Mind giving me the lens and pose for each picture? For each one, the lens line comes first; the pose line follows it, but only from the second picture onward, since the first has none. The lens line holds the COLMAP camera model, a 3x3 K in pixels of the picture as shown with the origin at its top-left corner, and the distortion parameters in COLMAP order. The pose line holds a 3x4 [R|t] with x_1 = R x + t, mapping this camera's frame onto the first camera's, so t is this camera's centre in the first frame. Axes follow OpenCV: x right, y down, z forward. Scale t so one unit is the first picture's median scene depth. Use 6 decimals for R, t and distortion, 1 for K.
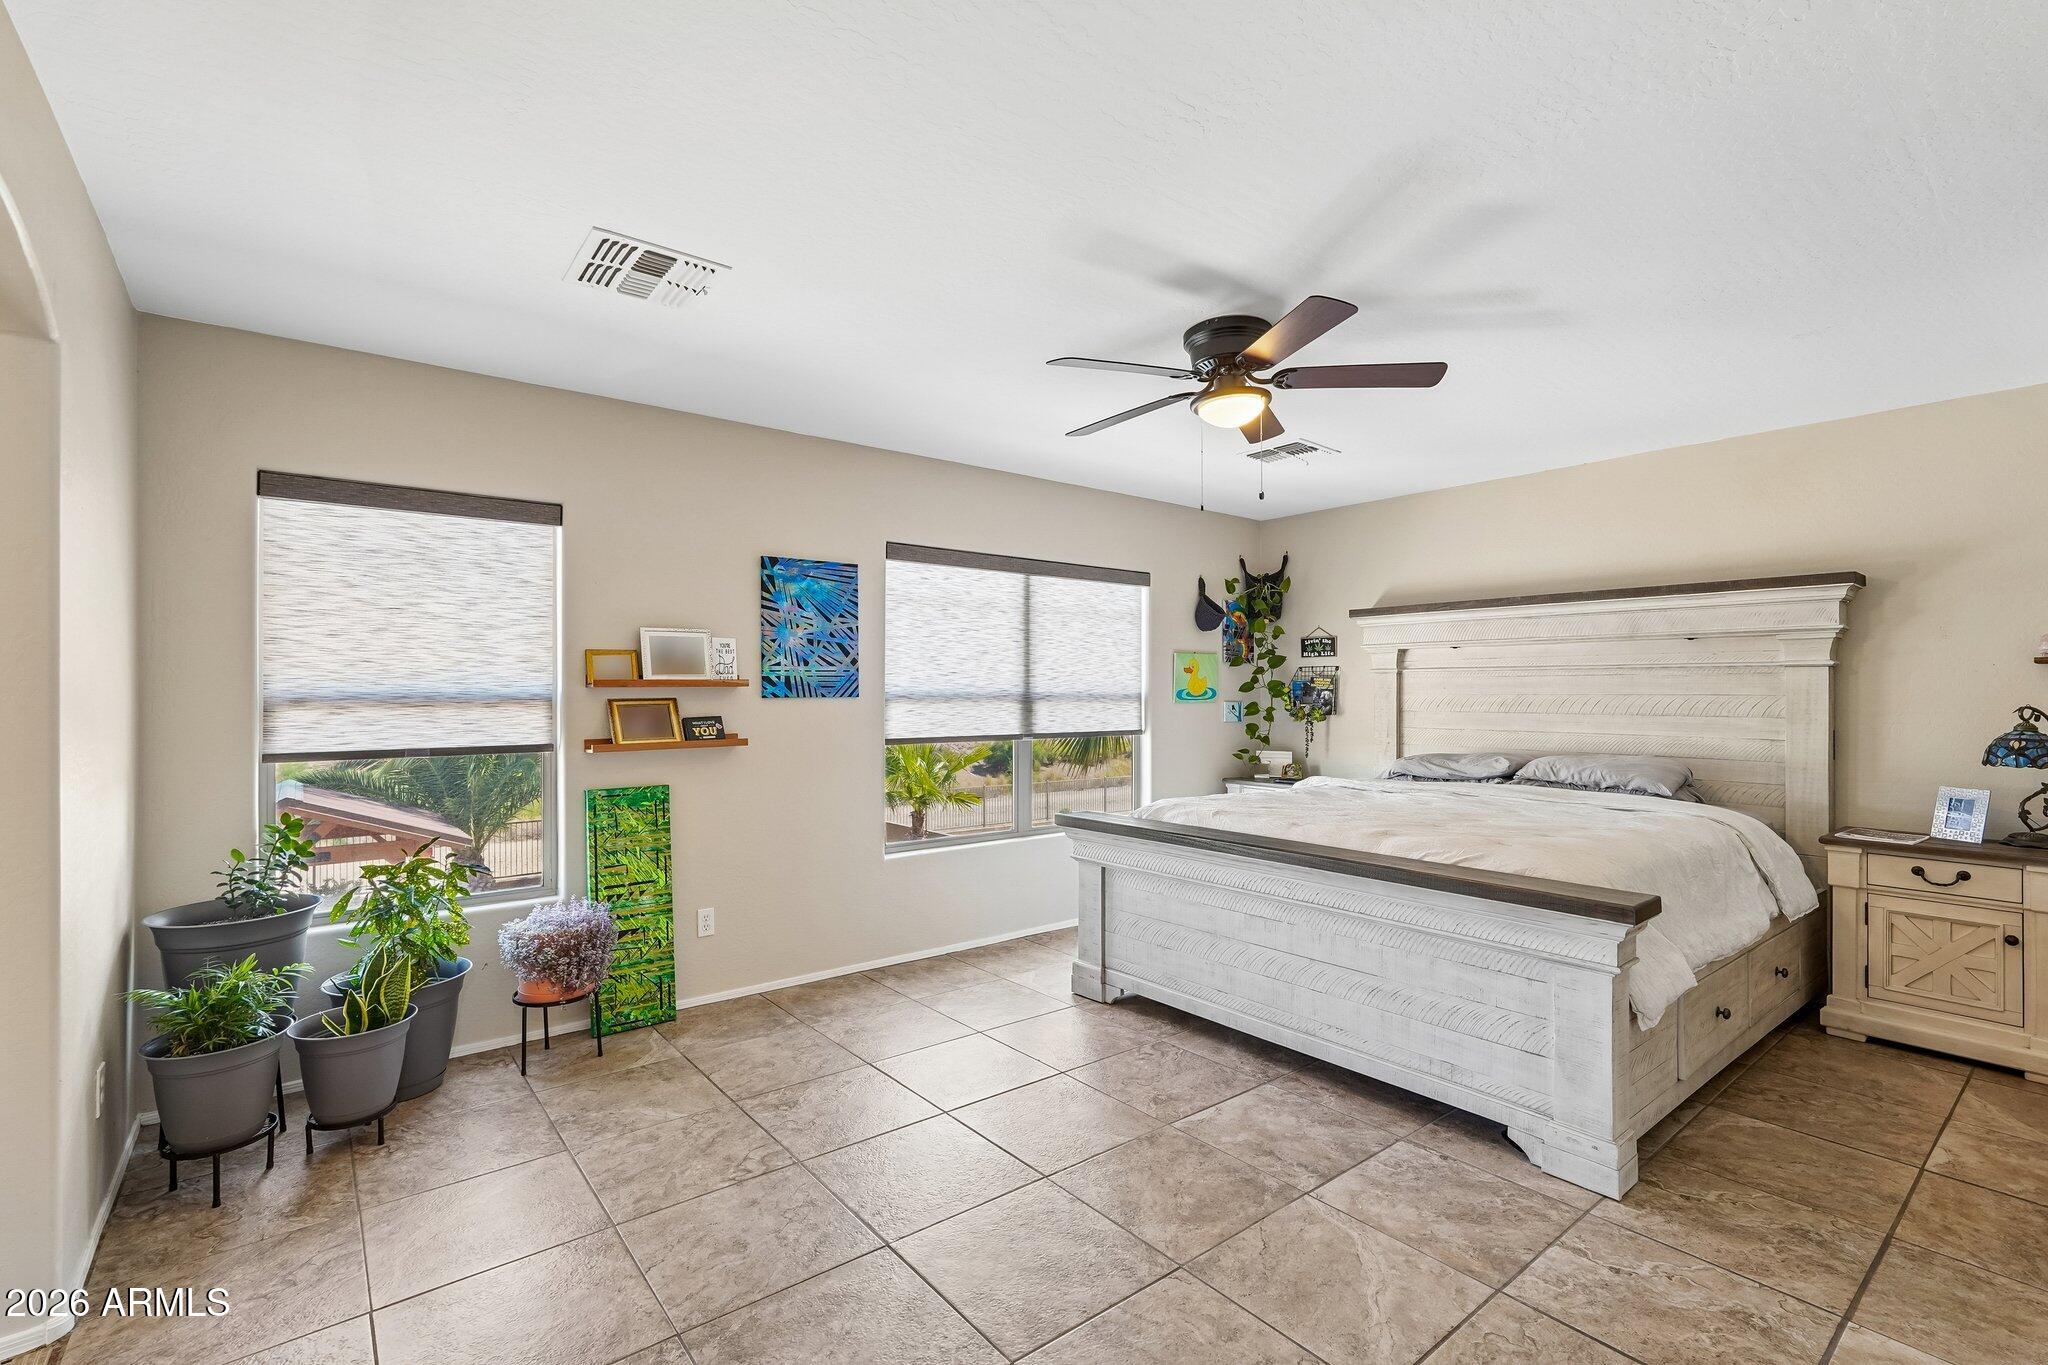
lens RADIAL K [[914.7, 0, 1037.1], [0, 914.7, 684.1], [0, 0, 1]] dist [-0.005914, 0.005527]
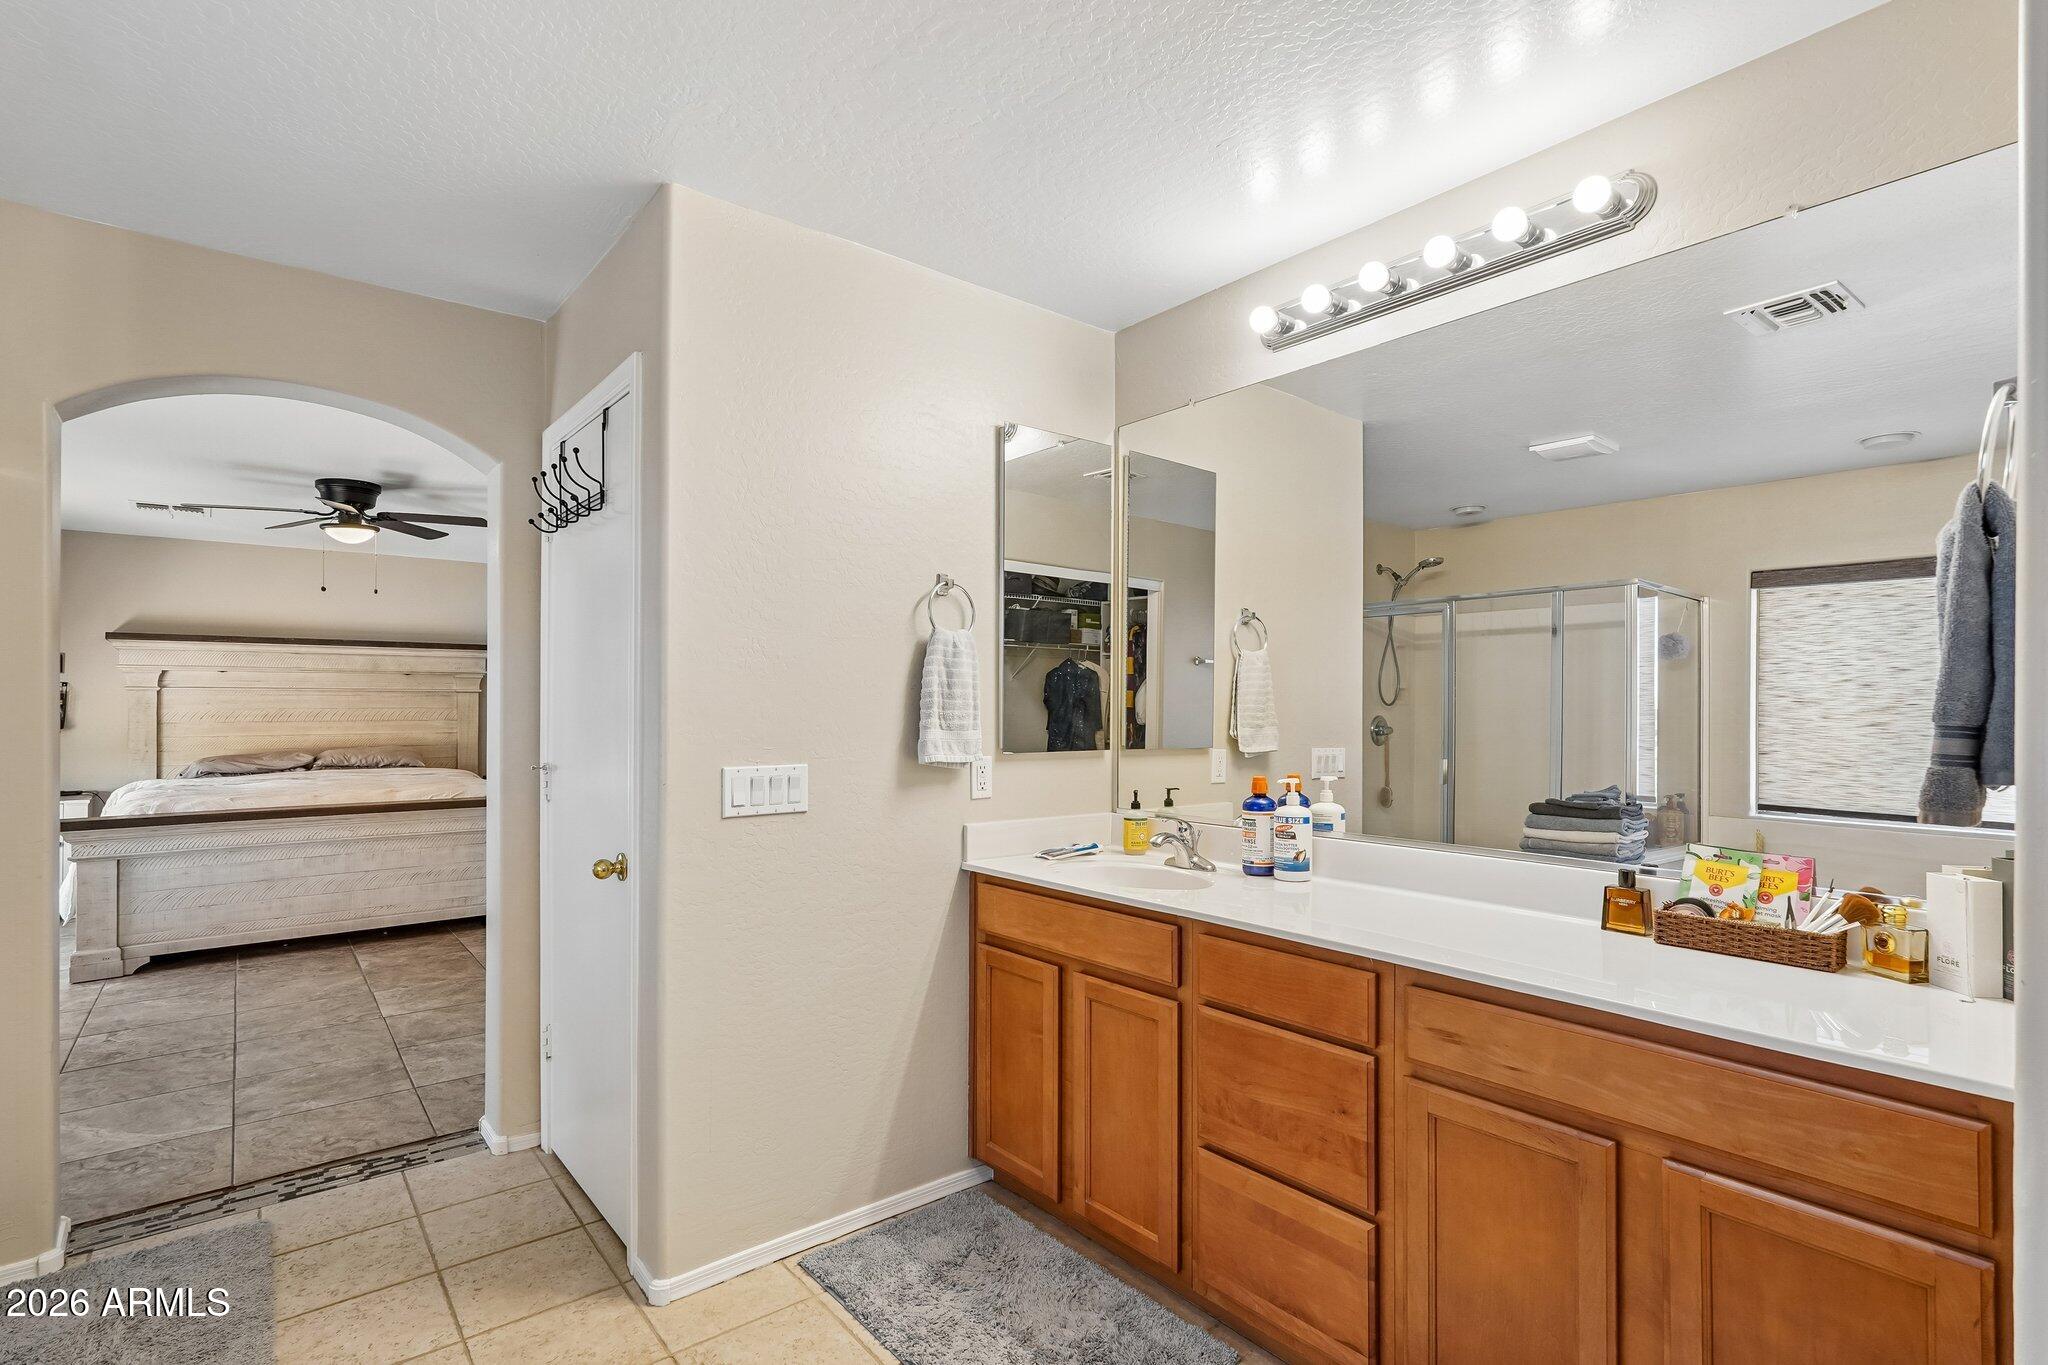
lens RADIAL K [[934.9, 0, 996.5], [0, 934.9, 699.3], [0, 0, 1]] dist [0.003516, 0.001893]
pose [[0.022460, 0.003817, 0.999740, -0.995717], [-0.009050, 0.999953, -0.003614, -0.008102], [-0.999707, -0.008966, 0.022493, -0.122029]]
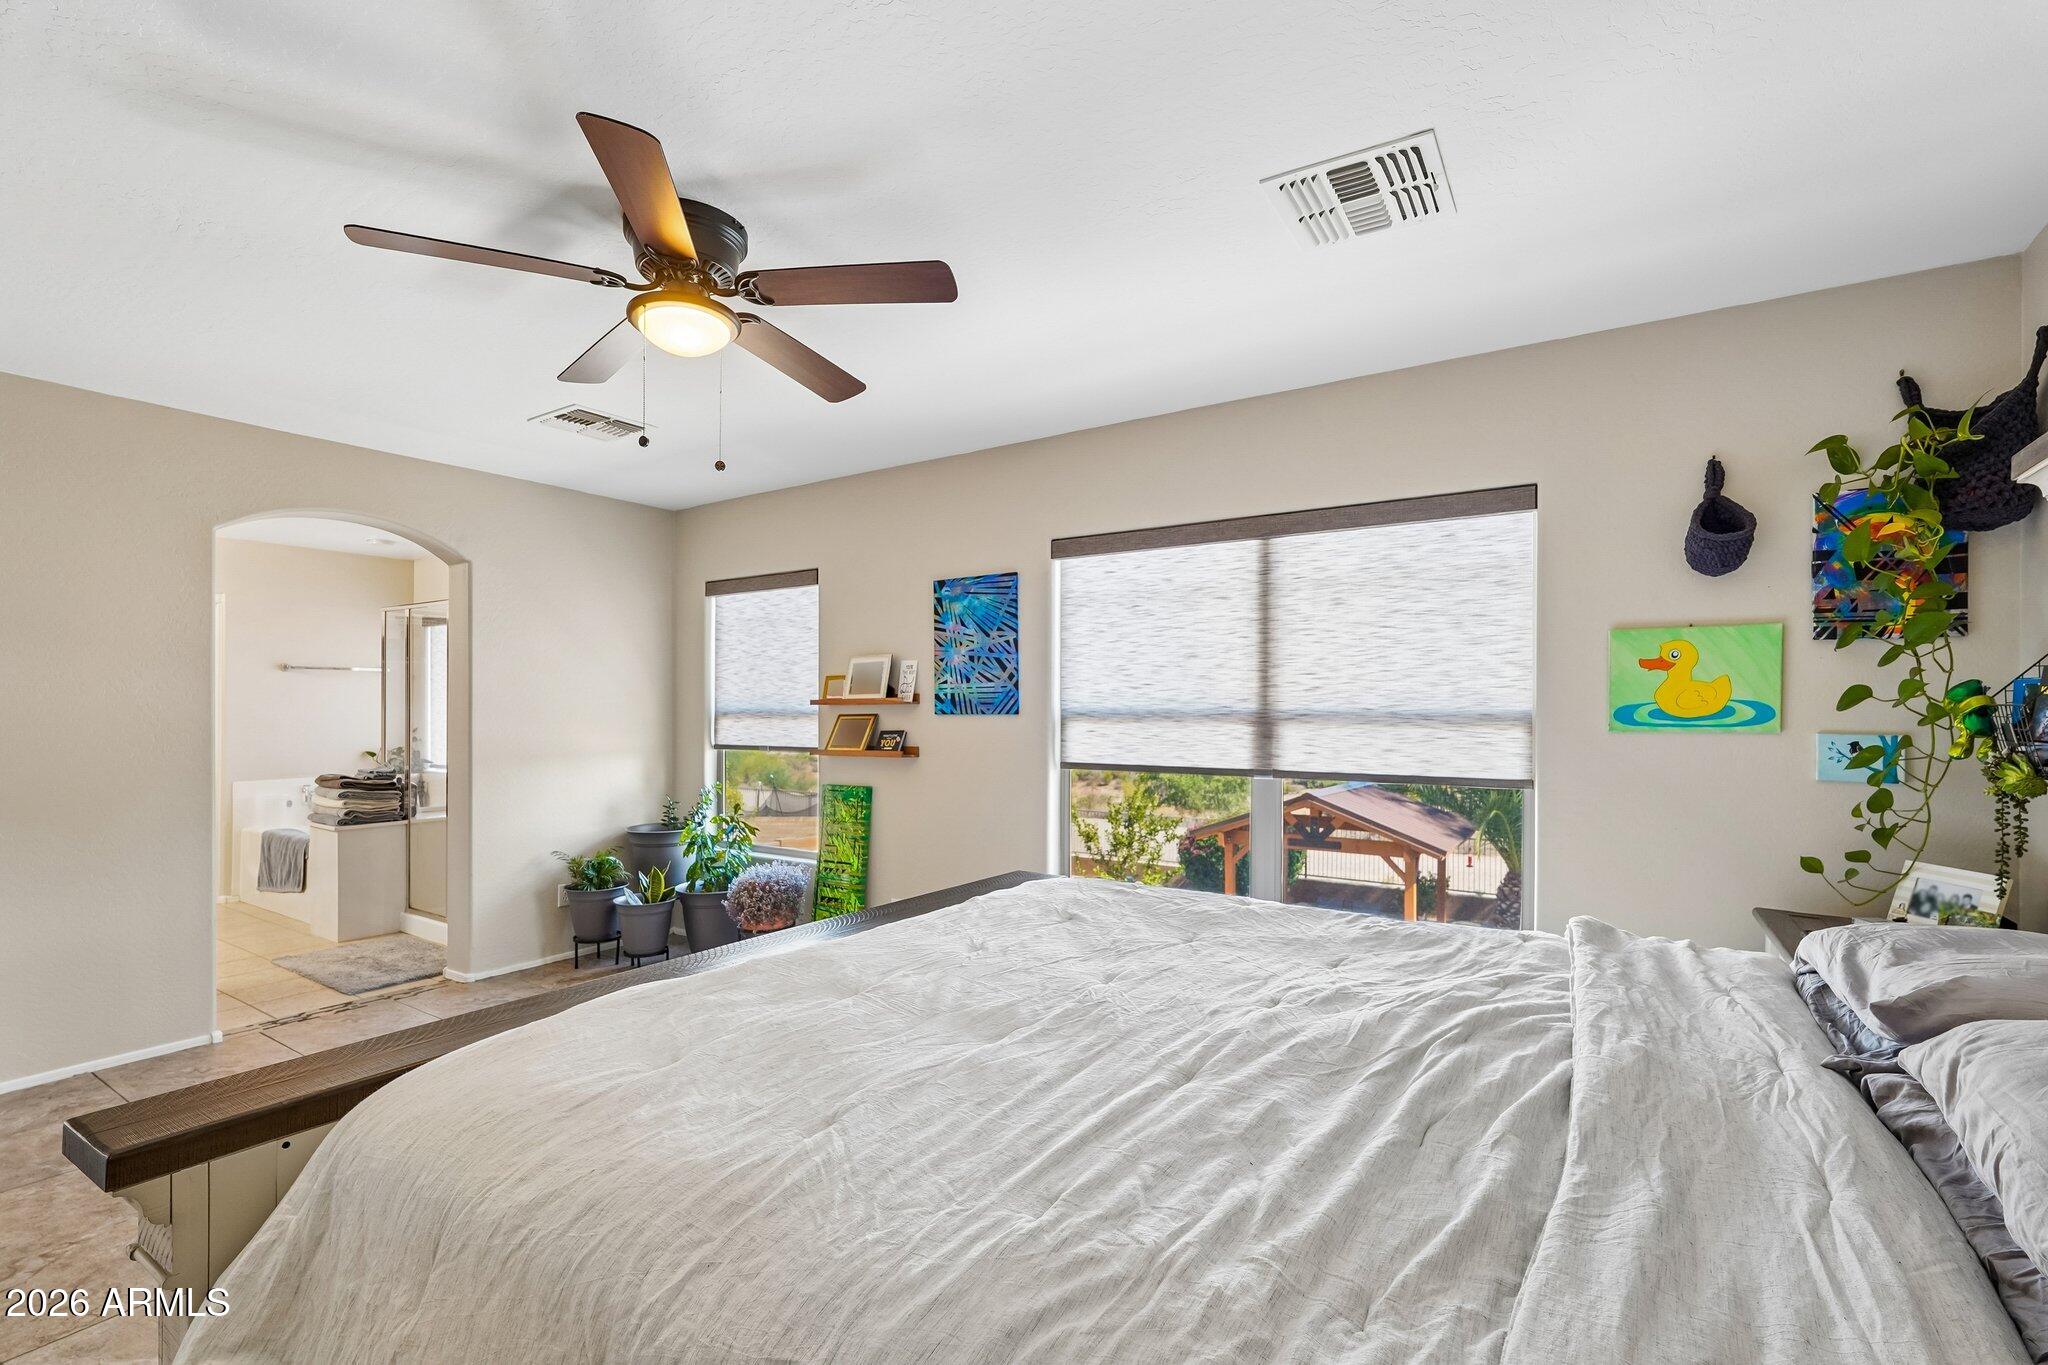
lens RADIAL K [[914.7, 0, 1029.2], [0, 914.7, 685.4], [0, 0, 1]] dist [-0.005914, 0.005527]
pose [[0.302981, -0.007006, -0.952971, 0.698447], [0.021560, 0.999767, -0.000496, -0.014789], [0.952753, -0.020395, 0.303062, 0.731763]]
